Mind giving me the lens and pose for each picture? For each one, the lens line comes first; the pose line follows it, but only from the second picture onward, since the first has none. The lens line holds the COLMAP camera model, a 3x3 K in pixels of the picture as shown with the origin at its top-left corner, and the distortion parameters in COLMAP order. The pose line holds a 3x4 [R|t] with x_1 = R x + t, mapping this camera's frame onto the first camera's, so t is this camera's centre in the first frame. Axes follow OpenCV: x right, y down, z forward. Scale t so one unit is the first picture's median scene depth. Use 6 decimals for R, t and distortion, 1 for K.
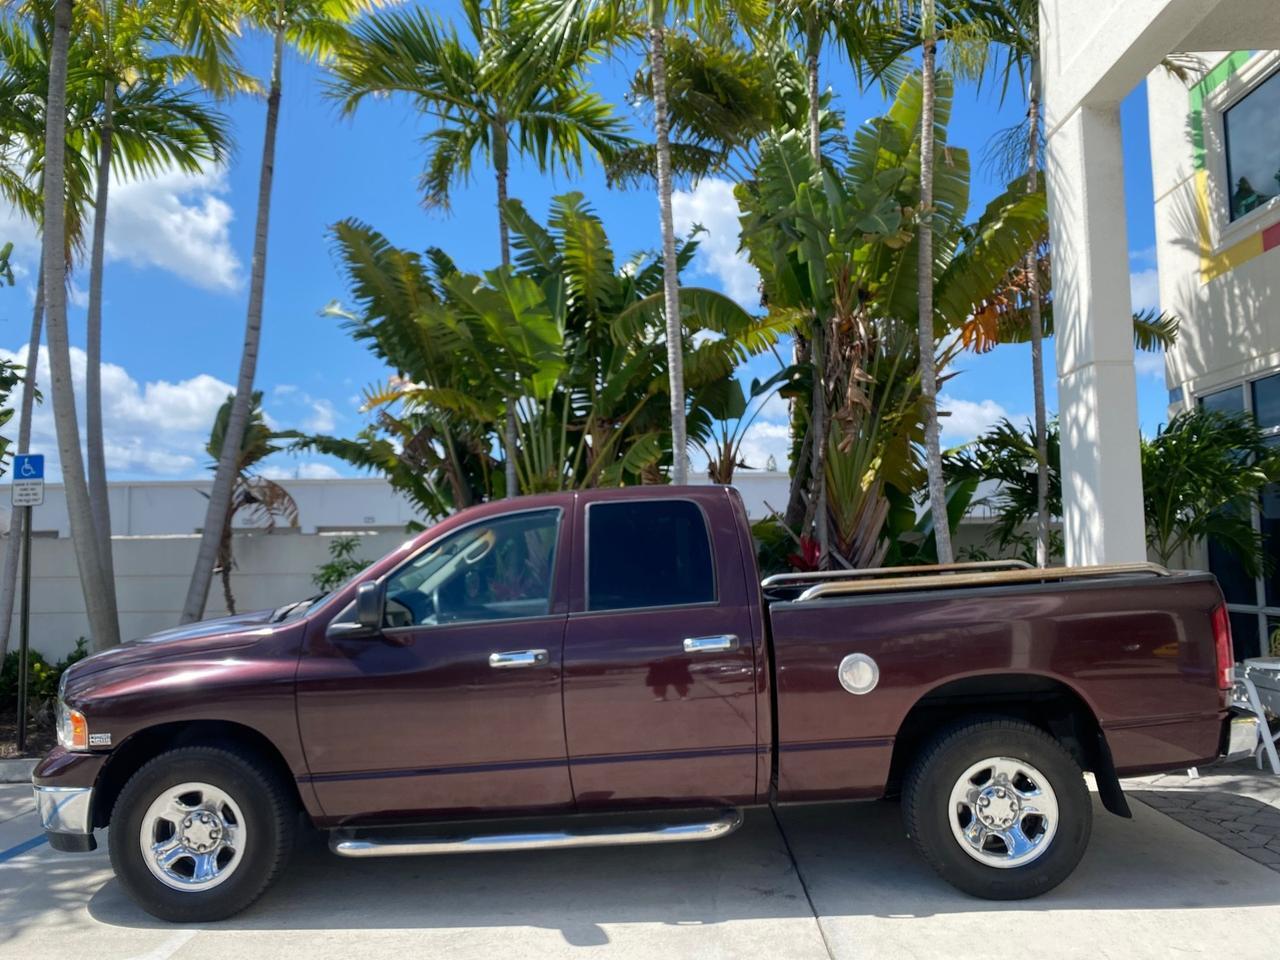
lens RADIAL K [[990.0, 0, 639.9], [0, 990.0, 474.8], [0, 0, 1]] dist [0.007644, -0.004101]
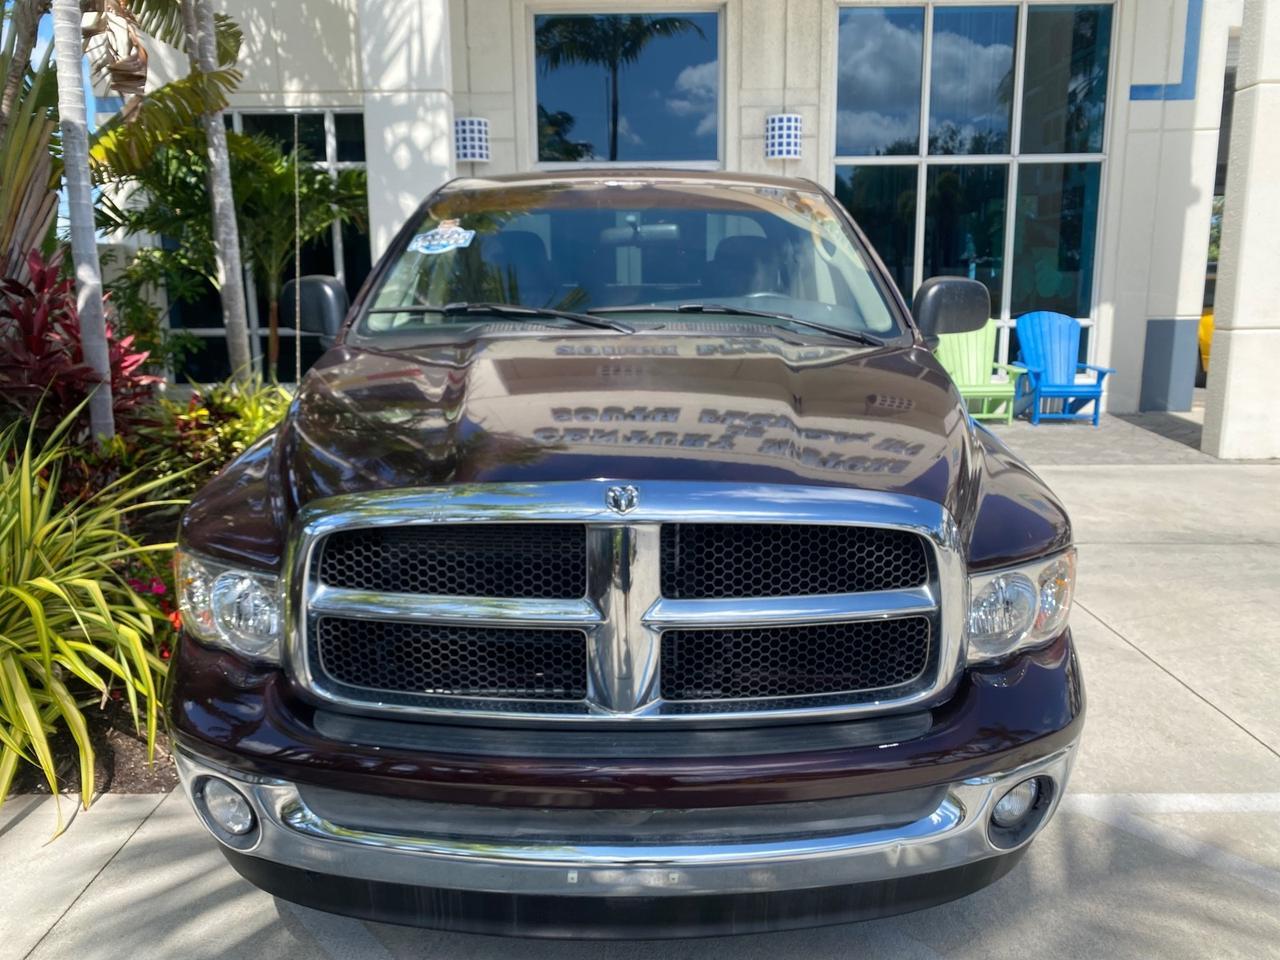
lens RADIAL K [[990.0, 0, 639.9], [0, 990.0, 474.8], [0, 0, 1]] dist [0.007644, -0.004101]
pose [[-0.032549, -0.171974, 0.984564, -0.509888], [-0.078243, 0.982501, 0.169027, 0.073021], [-0.996403, -0.071534, -0.045435, 0.616618]]
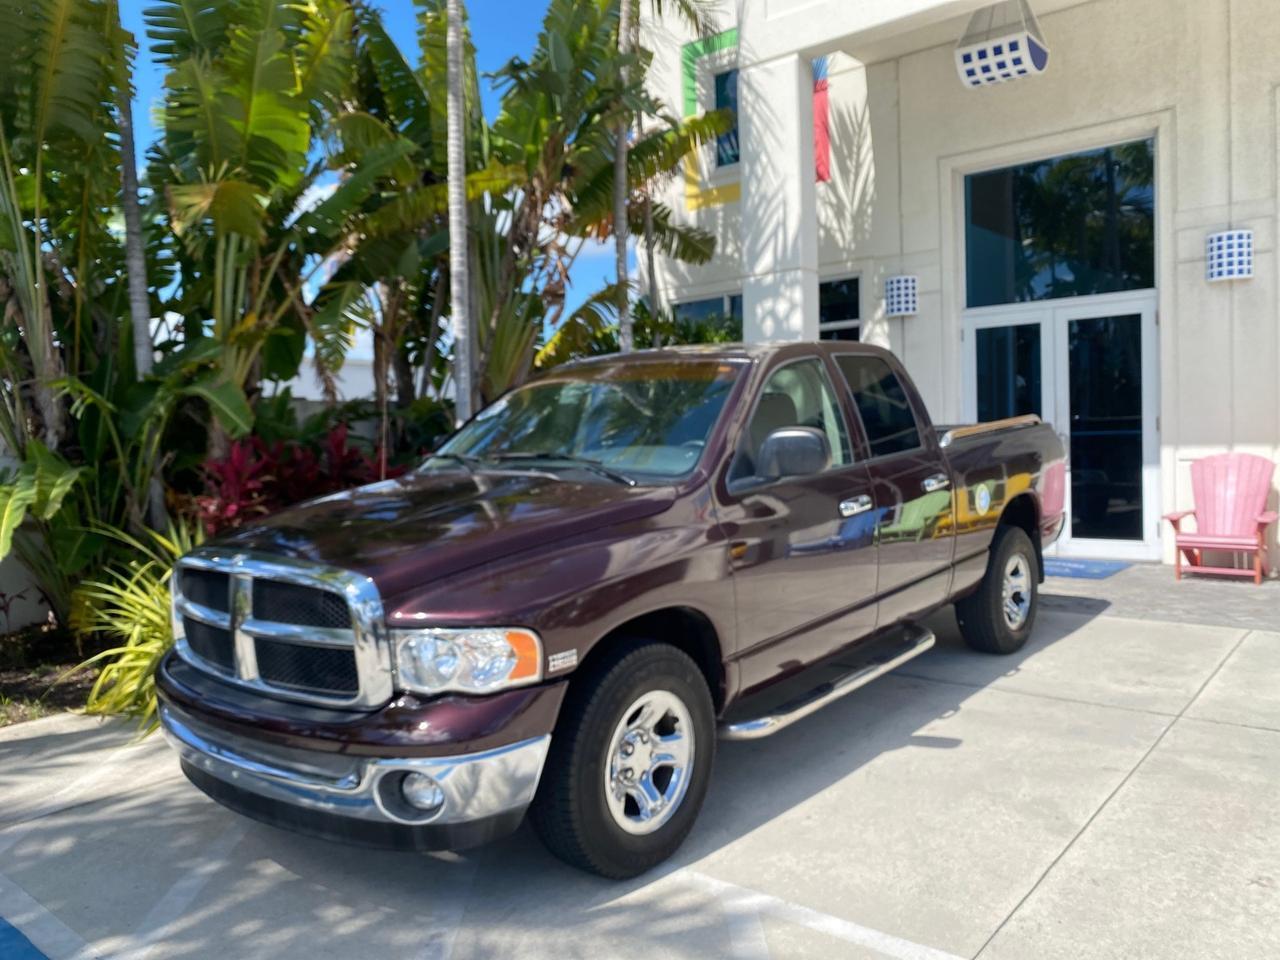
lens RADIAL K [[997.3, 0, 638.1], [0, 997.3, 480.3], [0, 0, 1]] dist [0.007958, 0.001253]
pose [[0.615303, -0.039247, 0.787313, -0.518511], [-0.047656, 0.995081, 0.086848, 0.041673], [-0.786849, -0.090958, 0.610406, 0.276801]]
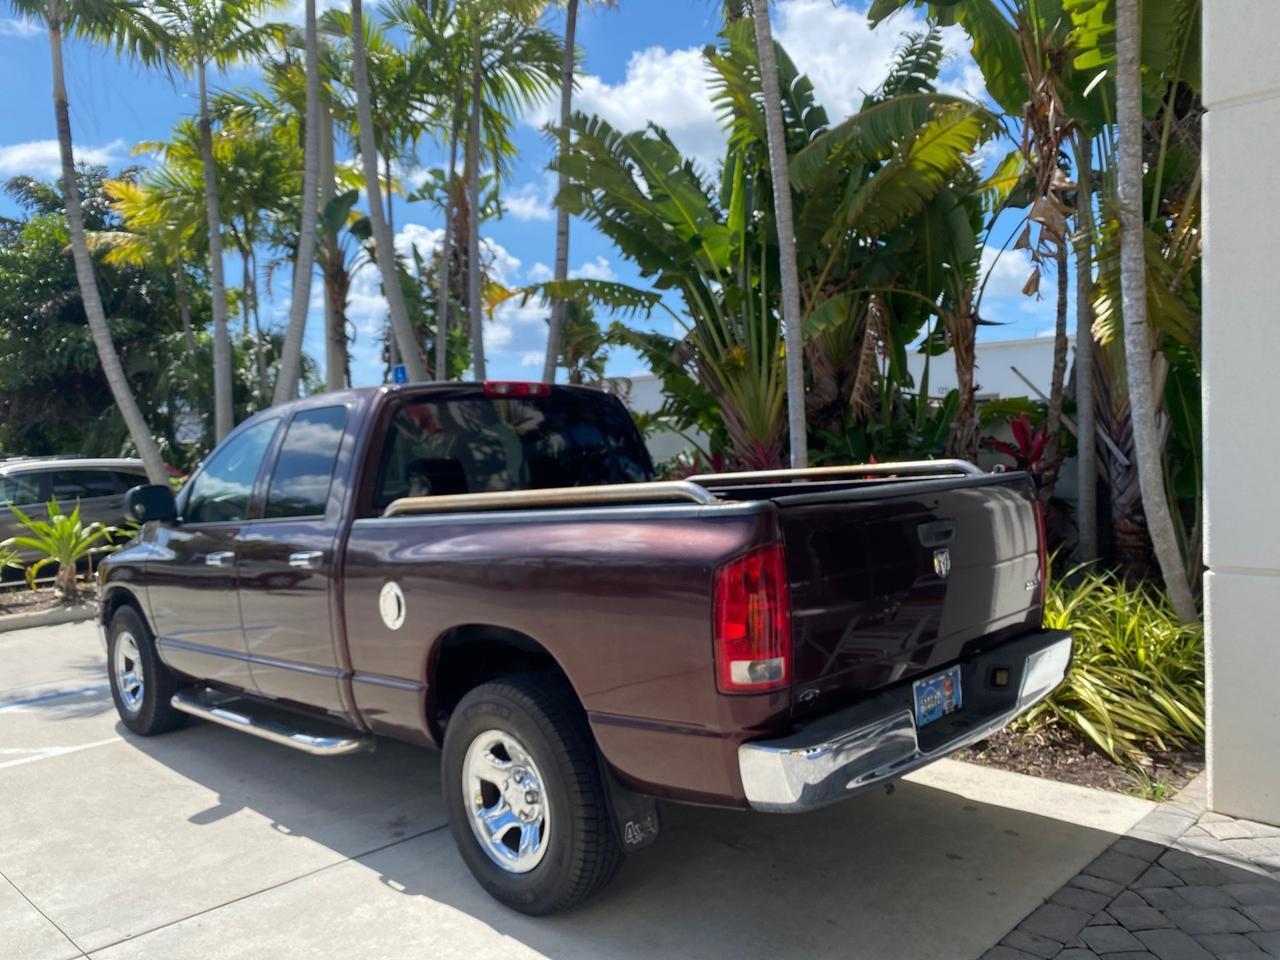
lens RADIAL K [[997.3, 0, 638.1], [0, 997.3, 480.3], [0, 0, 1]] dist [0.007958, 0.001253]
pose [[0.729585, 0.021452, -0.683554, 0.469265], [0.074475, 0.991071, 0.110594, 0.007260], [0.679823, -0.131596, 0.721473, 0.262716]]
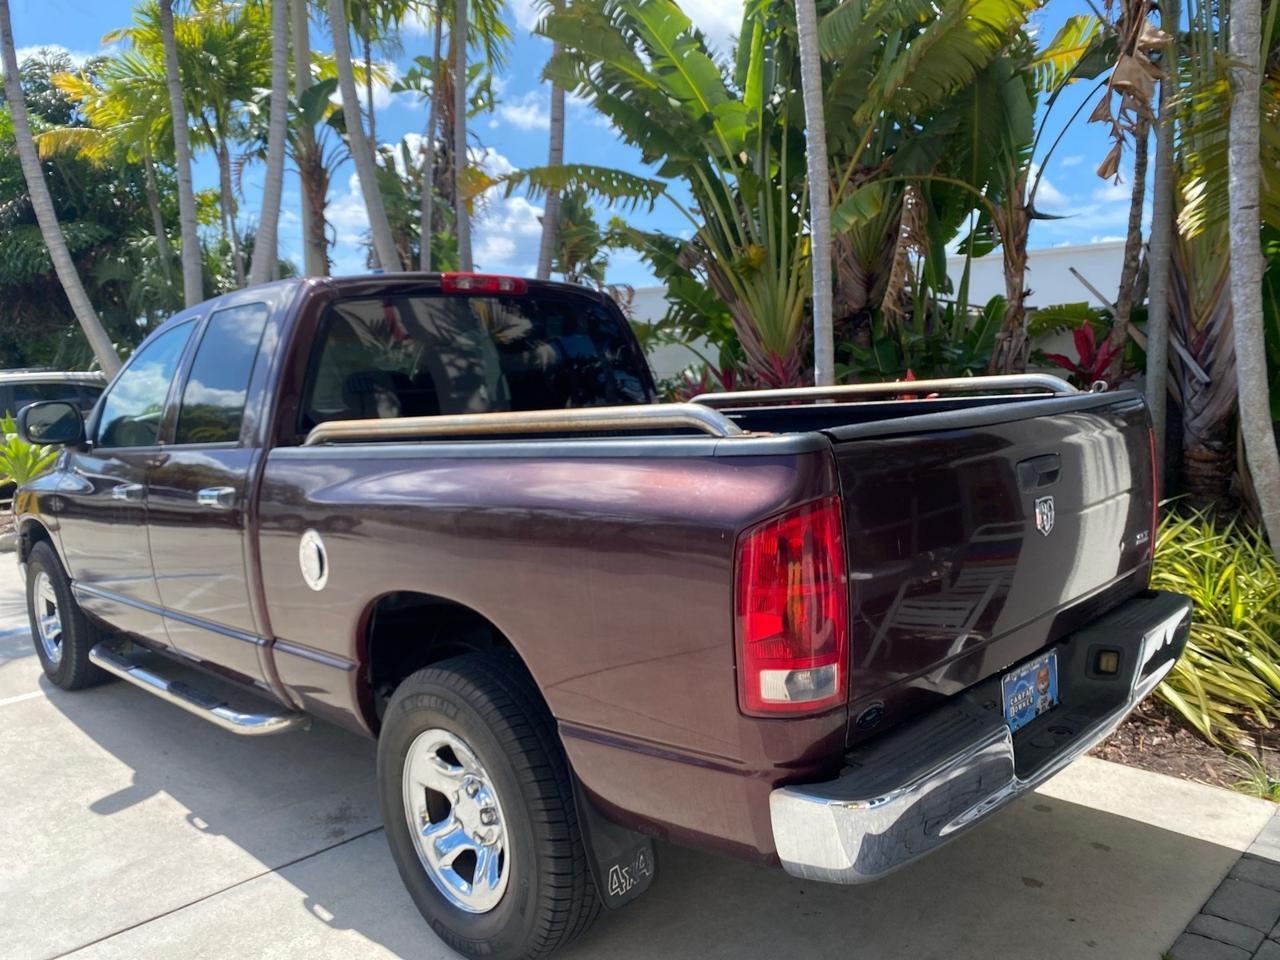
lens RADIAL K [[990.0, 0, 639.9], [0, 990.0, 474.8], [0, 0, 1]] dist [0.007644, -0.004101]
pose [[0.726569, 0.078302, -0.682617, 0.403488], [0.071137, 0.979574, 0.188082, 0.017764], [0.683401, -0.185214, 0.706158, 0.338134]]
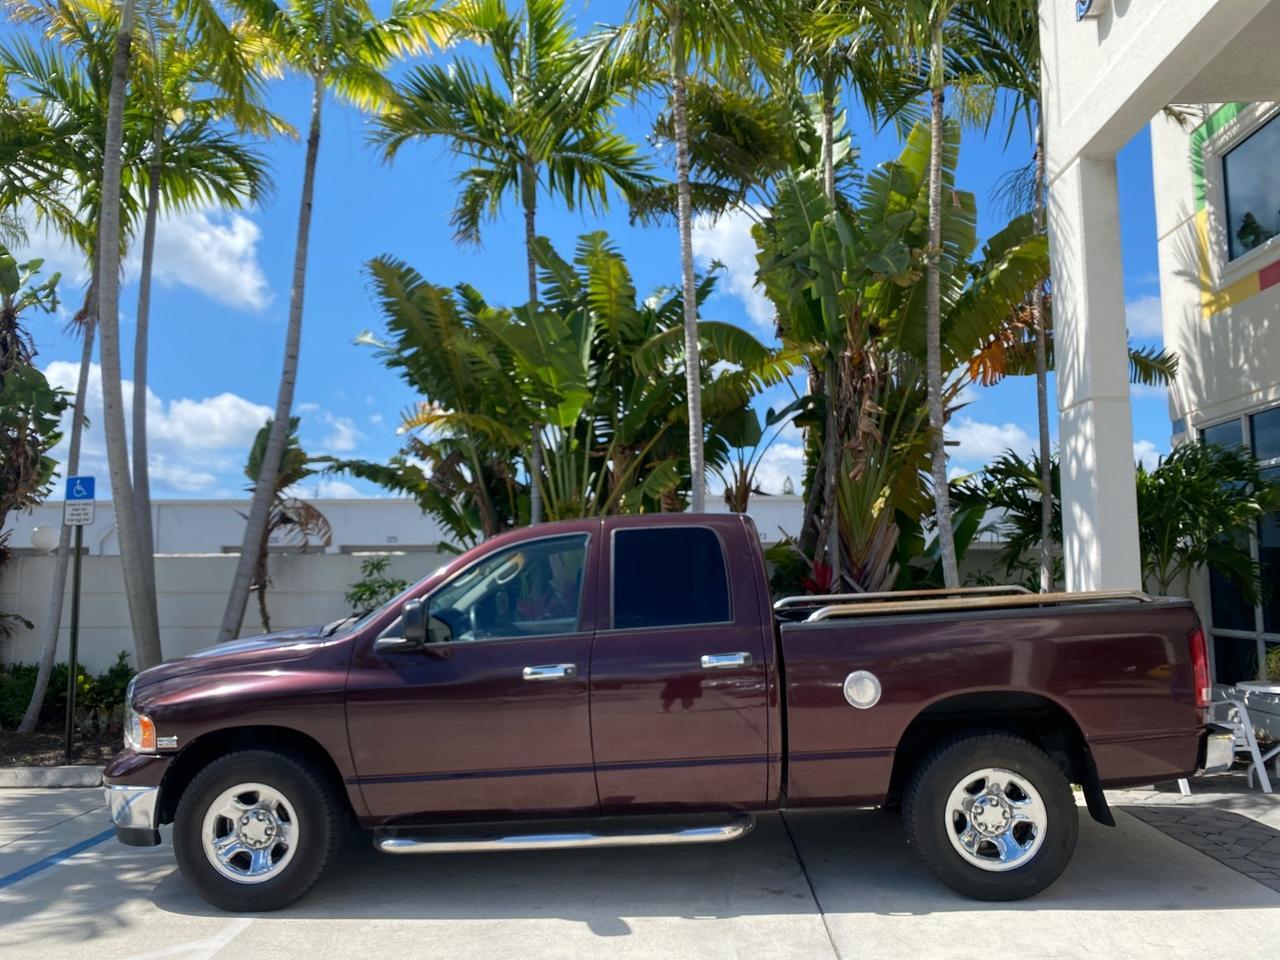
lens RADIAL K [[990.0, 0, 639.9], [0, 990.0, 474.8], [0, 0, 1]] dist [0.007644, -0.004101]
pose [[0.999828, 0.007504, -0.016943, -0.003068], [-0.007856, 0.999752, -0.020815, -0.004894], [0.016783, 0.020944, 0.999640, -0.046366]]
